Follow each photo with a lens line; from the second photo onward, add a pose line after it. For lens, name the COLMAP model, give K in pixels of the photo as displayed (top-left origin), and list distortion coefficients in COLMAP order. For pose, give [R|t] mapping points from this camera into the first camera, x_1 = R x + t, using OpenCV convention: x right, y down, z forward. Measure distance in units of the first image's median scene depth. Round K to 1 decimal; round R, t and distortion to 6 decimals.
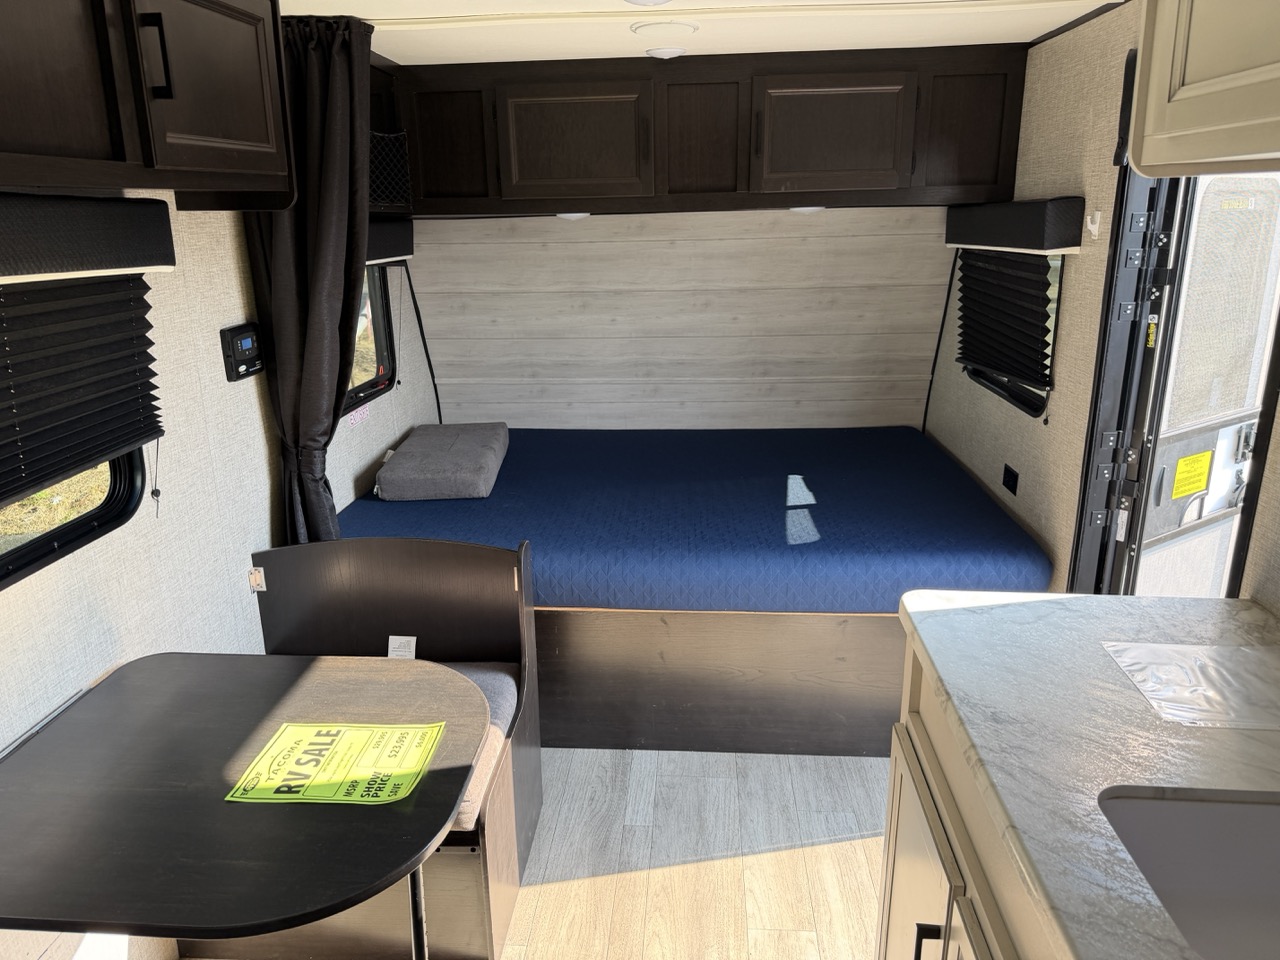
lens RADIAL K [[906.2, 0, 630.3], [0, 906.2, 477.7], [0, 0, 1]] dist [0.048851, -0.065465]
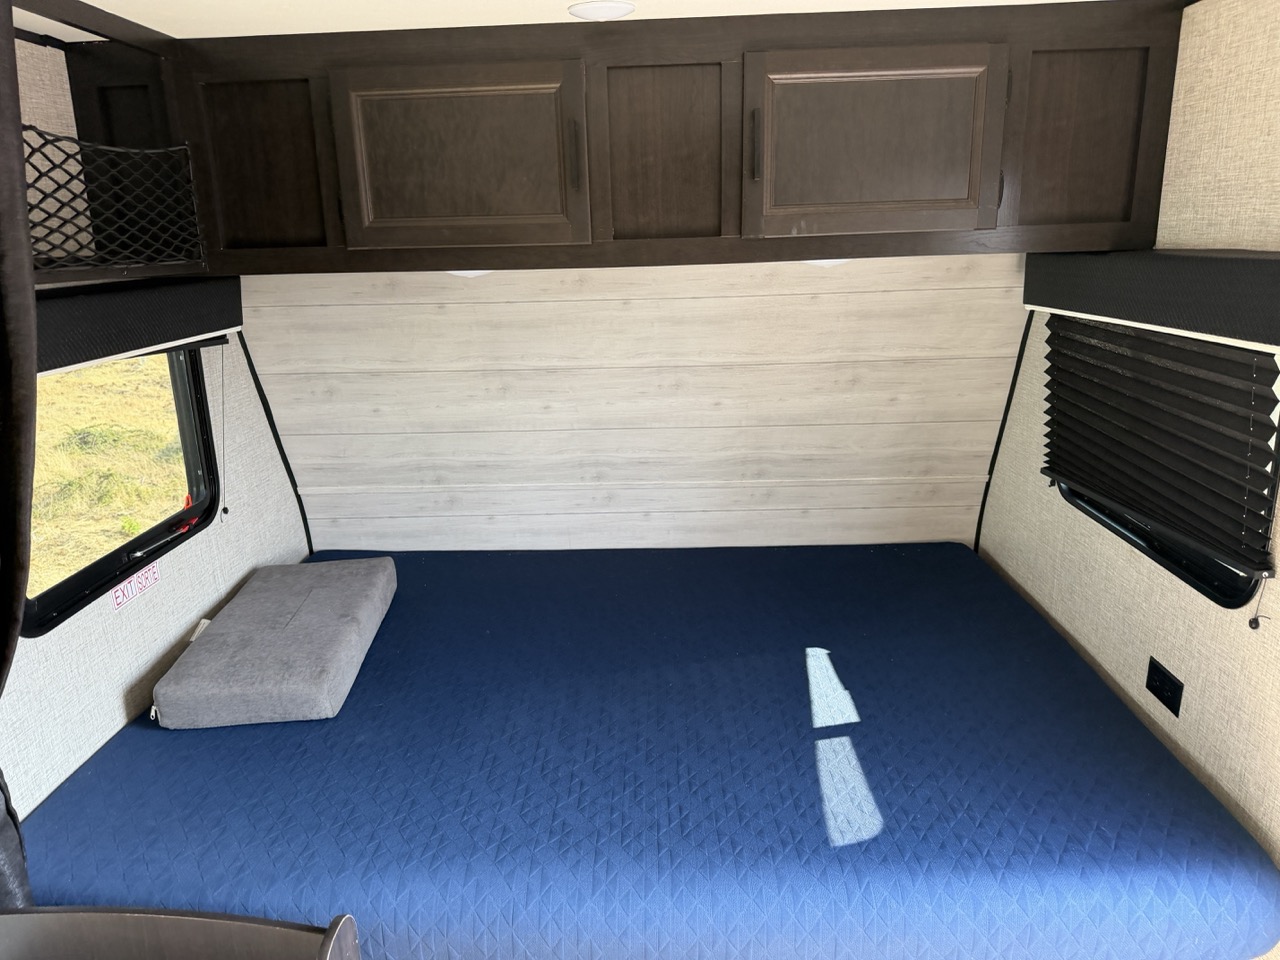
lens RADIAL K [[906.2, 0, 646.4], [0, 906.2, 461.7], [0, 0, 1]] dist [0.048851, -0.065465]
pose [[0.998571, -0.020637, 0.049292, 0.027288], [0.022240, 0.999234, -0.032207, -0.123459], [-0.048590, 0.033258, 0.998265, 0.336302]]
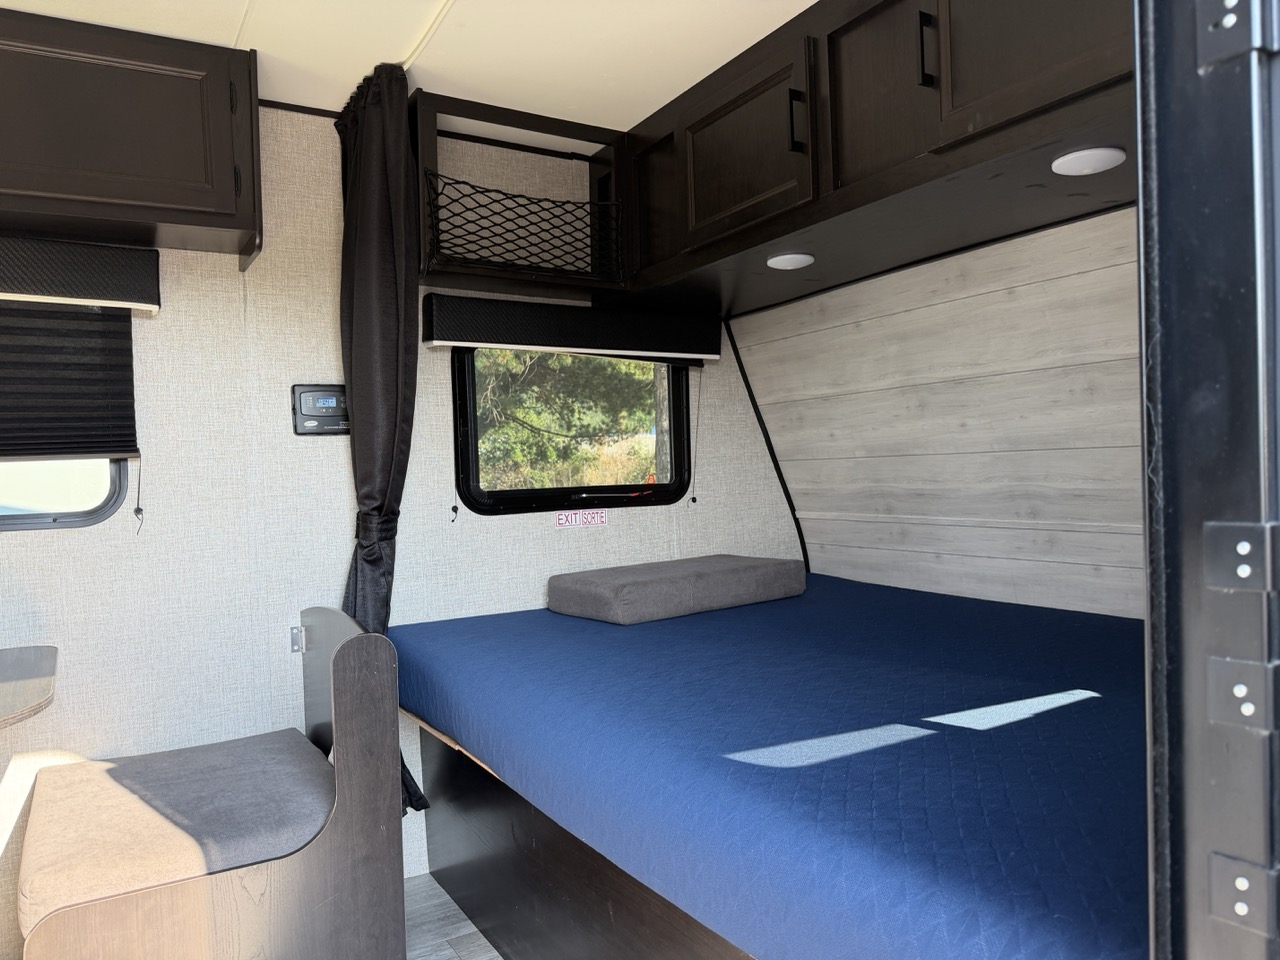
lens RADIAL K [[906.2, 0, 631.9], [0, 906.2, 483.5], [0, 0, 1]] dist [0.048851, -0.065465]
pose [[0.579938, 0.009937, -0.814600, 0.442532], [-0.204972, 0.969538, -0.134099, 0.006534], [0.788453, 0.244740, 0.564309, 0.517242]]
